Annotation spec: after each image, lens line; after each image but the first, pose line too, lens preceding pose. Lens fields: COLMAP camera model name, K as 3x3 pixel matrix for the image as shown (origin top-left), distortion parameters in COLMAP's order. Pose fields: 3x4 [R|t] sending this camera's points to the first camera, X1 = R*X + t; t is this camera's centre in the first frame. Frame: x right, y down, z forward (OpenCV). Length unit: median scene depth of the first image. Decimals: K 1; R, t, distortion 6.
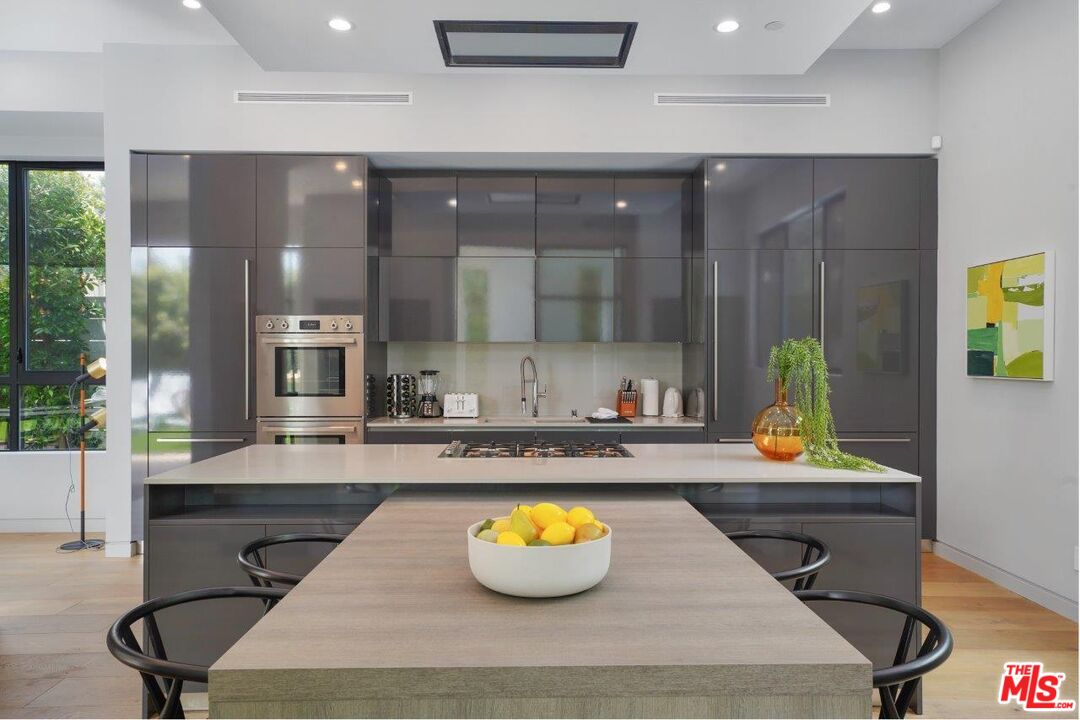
lens RADIAL K [[500.2, 0, 540.0], [0, 500.2, 360.0], [0, 0, 1]] dist [-0.000545, -0.000022]
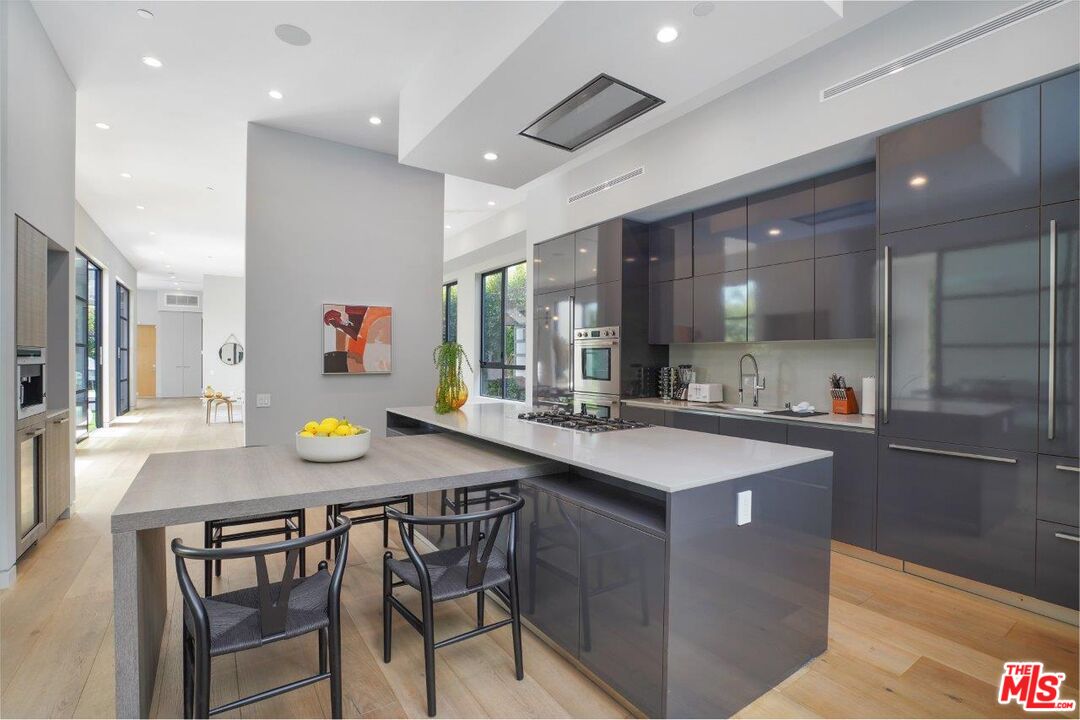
lens RADIAL K [[493.0, 0, 540.0], [0, 493.0, 360.0], [0, 0, 1]] dist [-0.059944, 0.020758]
pose [[0.560812, 0.003159, -0.827937, 0.710133], [-0.001395, 0.999995, 0.002871, 0.007110], [0.827942, -0.000455, 0.560813, -0.008716]]
